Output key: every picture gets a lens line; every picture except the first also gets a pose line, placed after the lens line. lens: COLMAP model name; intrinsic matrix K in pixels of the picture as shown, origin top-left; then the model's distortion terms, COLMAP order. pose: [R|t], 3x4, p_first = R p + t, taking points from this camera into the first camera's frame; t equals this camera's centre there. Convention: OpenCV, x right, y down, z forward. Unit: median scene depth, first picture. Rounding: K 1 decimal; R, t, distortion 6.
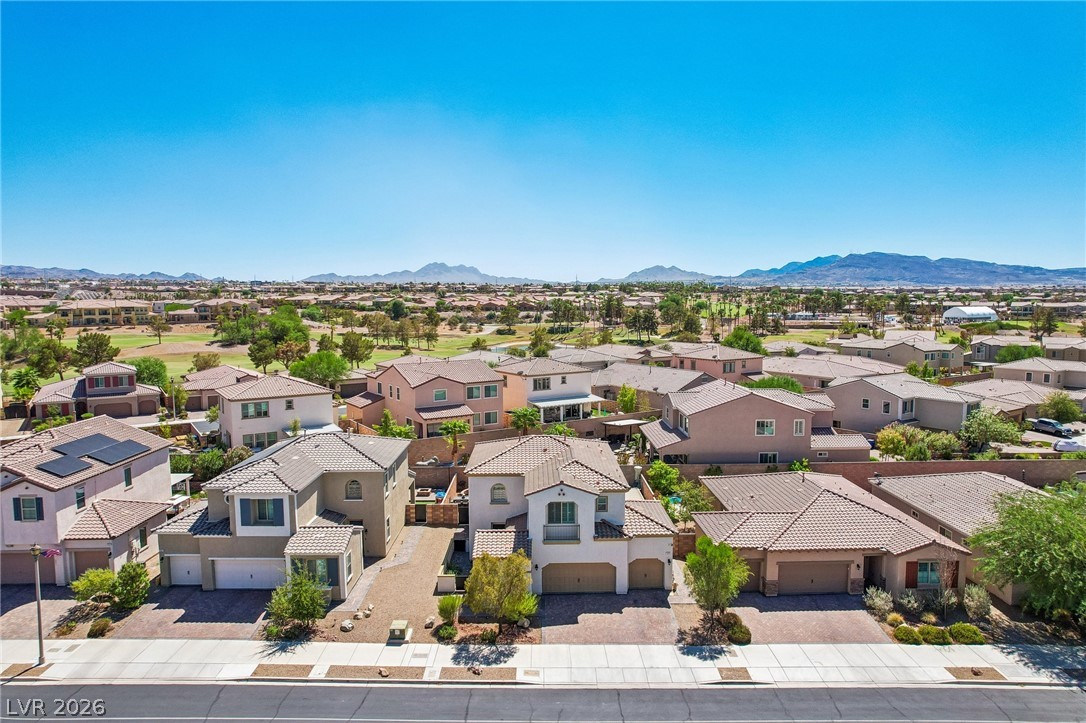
lens RADIAL K [[690.7, 0, 543.9], [0, 690.7, 363.8], [0, 0, 1]] dist [-0.069229, 0.061151]
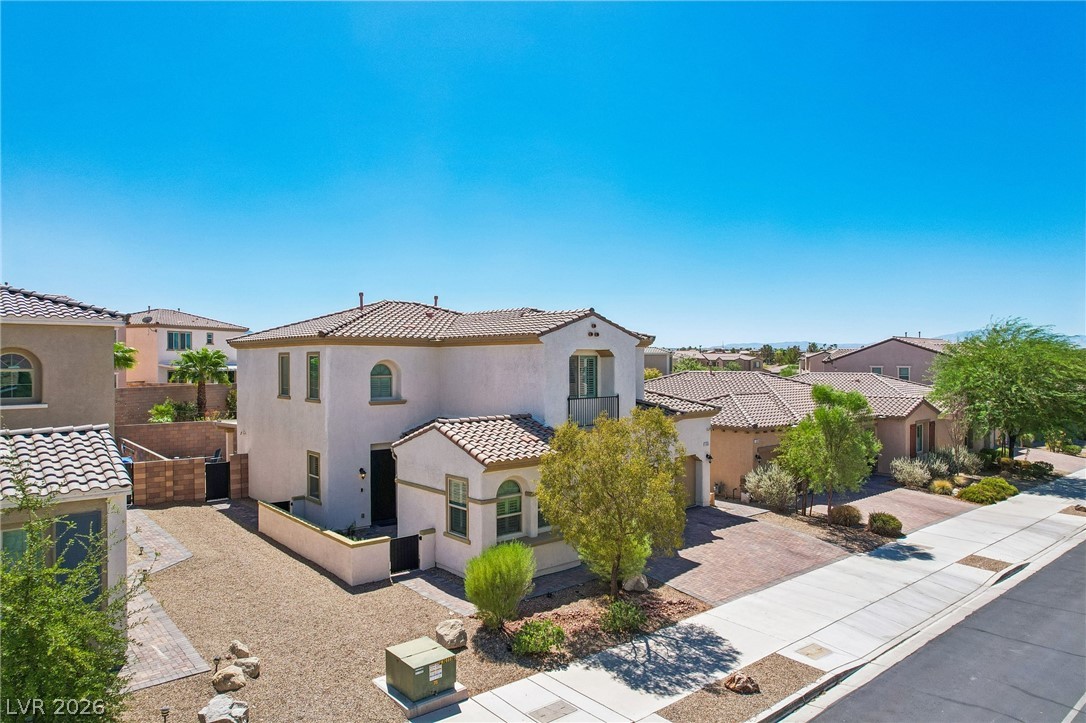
lens RADIAL K [[690.7, 0, 543.9], [0, 690.7, 363.8], [0, 0, 1]] dist [-0.069229, 0.061151]
pose [[0.763793, 0.003541, 0.645452, -0.352703], [0.053686, 0.996171, -0.068995, 0.259180], [-0.643225, 0.087350, 0.760678, 0.672837]]
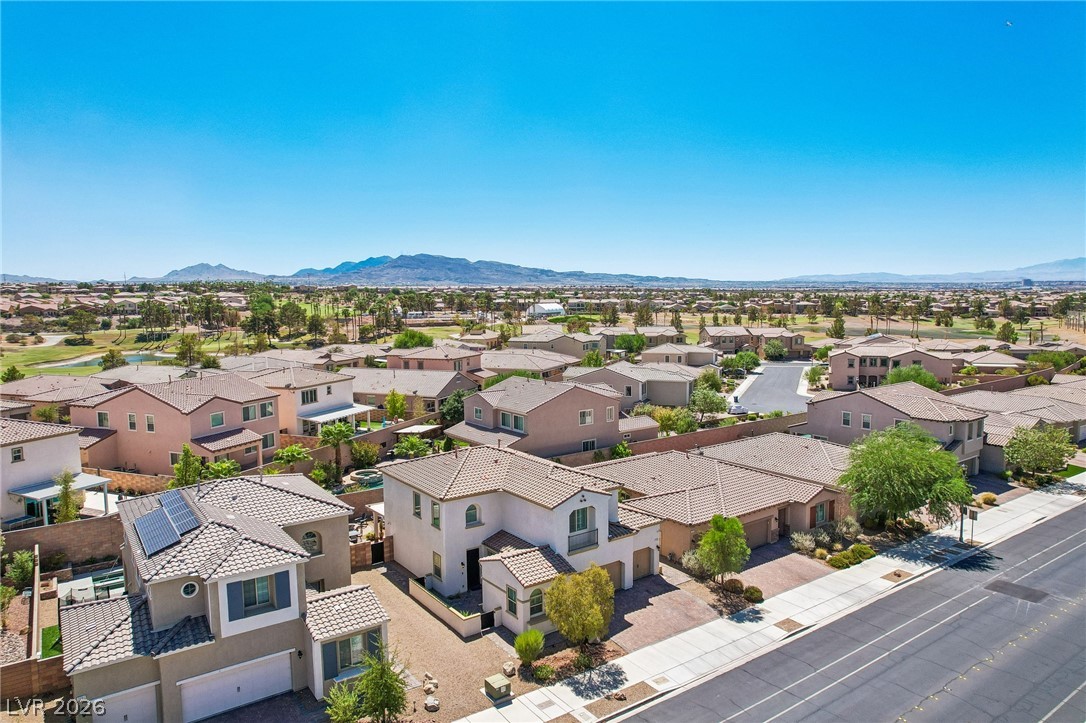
lens RADIAL K [[703.3, 0, 543.0], [0, 703.3, 361.5], [0, 0, 1]] dist [-0.064660, 0.051374]
pose [[0.818634, -0.056107, 0.571568, -0.604710], [0.058551, 0.998184, 0.014124, -0.023458], [-0.571323, 0.021903, 0.820433, 0.233284]]
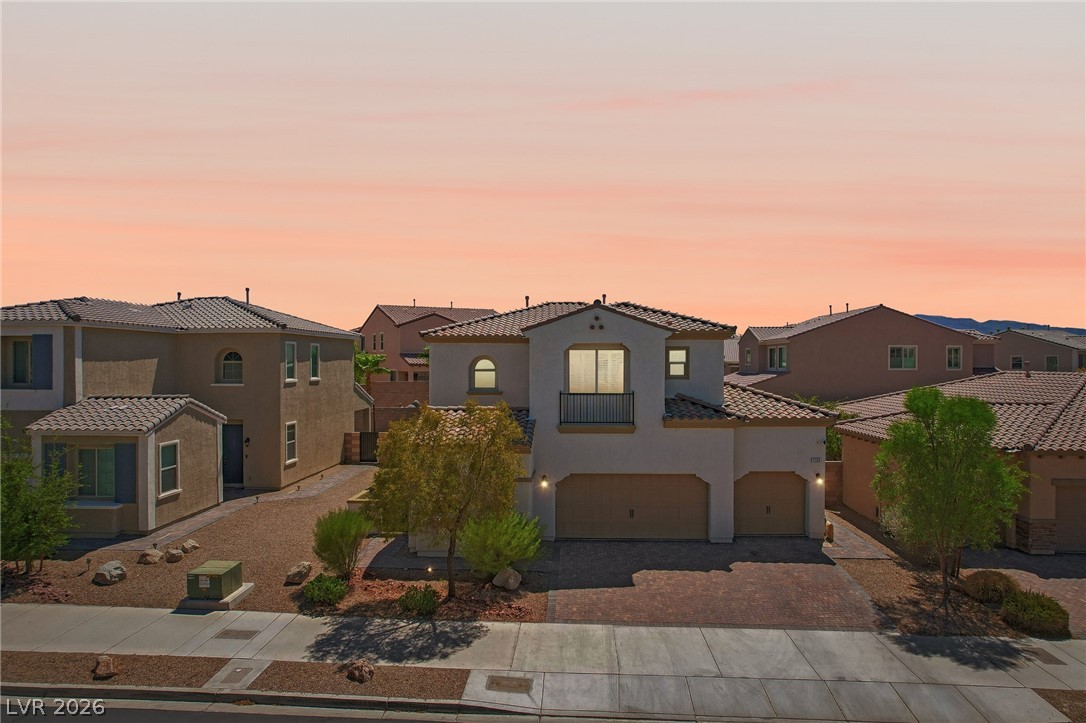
lens RADIAL K [[690.7, 0, 543.9], [0, 690.7, 363.8], [0, 0, 1]] dist [-0.069229, 0.061151]
pose [[0.998471, 0.006764, -0.054863, 0.016160], [-0.011501, 0.996185, -0.086500, 0.273233], [0.054069, 0.086999, 0.994740, 0.543834]]
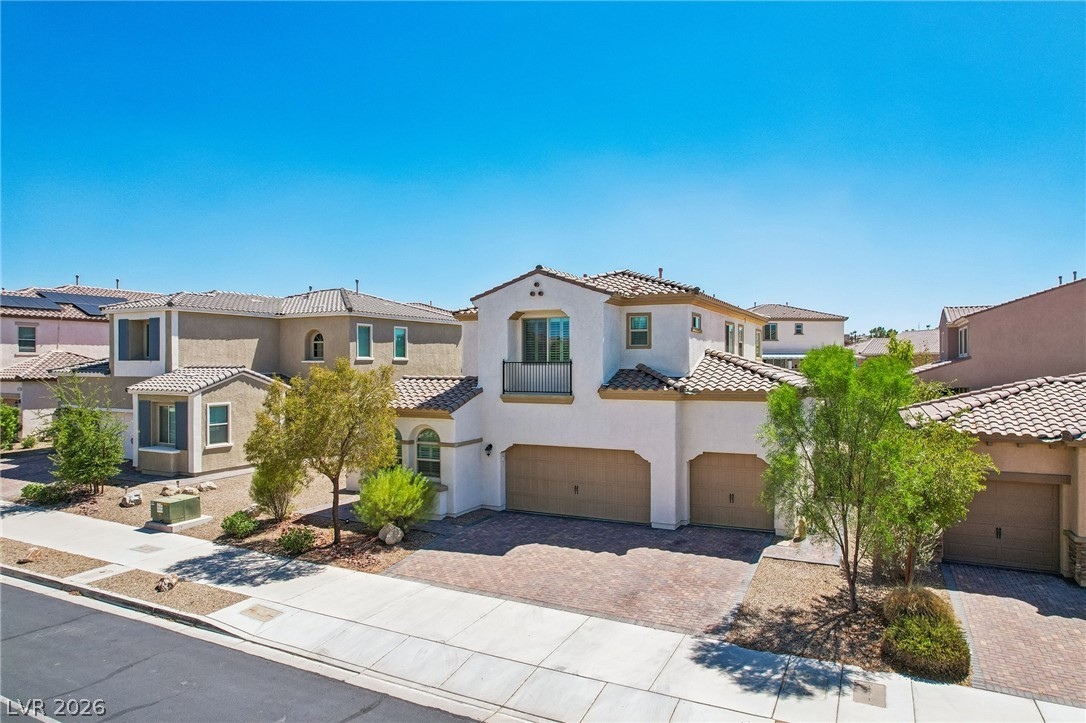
lens RADIAL K [[690.7, 0, 543.9], [0, 690.7, 363.8], [0, 0, 1]] dist [-0.069229, 0.061151]
pose [[0.893576, 0.006781, -0.448861, 0.256851], [-0.045904, 0.996025, -0.076338, 0.289523], [0.446559, 0.088818, 0.890335, 0.619253]]
